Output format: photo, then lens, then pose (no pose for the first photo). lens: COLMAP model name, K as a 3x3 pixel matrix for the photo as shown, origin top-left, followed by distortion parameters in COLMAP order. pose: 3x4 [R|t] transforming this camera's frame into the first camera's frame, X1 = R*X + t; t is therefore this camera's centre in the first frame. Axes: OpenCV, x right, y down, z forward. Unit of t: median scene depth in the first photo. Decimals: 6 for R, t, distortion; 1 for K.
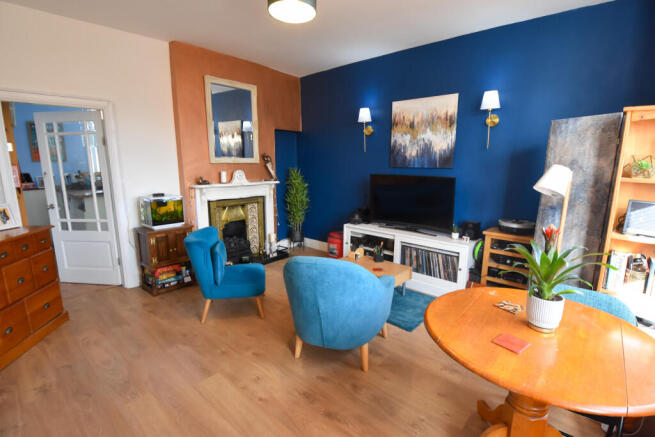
lens RADIAL K [[320.2, 0, 327.5], [0, 320.2, 218.5], [0, 0, 1]] dist [0.041131, 0.000030]
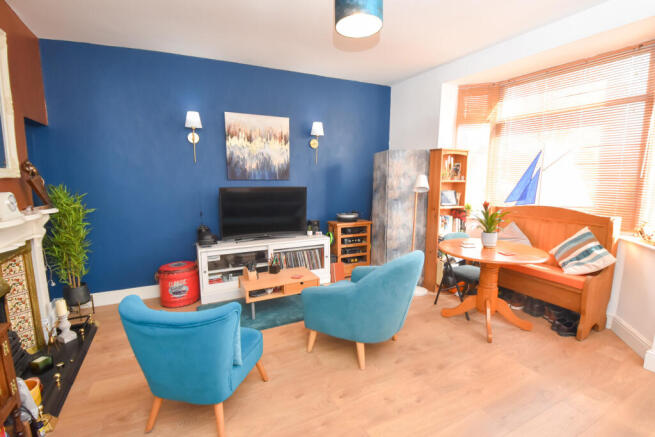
lens RADIAL K [[302.6, 0, 326.6], [0, 302.6, 226.9], [0, 0, 1]] dist [0.000832, -0.000238]
pose [[0.378405, -0.159445, 0.911804, -0.578328], [0.167985, 0.980525, 0.101747, -0.071016], [-0.910269, 0.114668, 0.397820, 0.427125]]
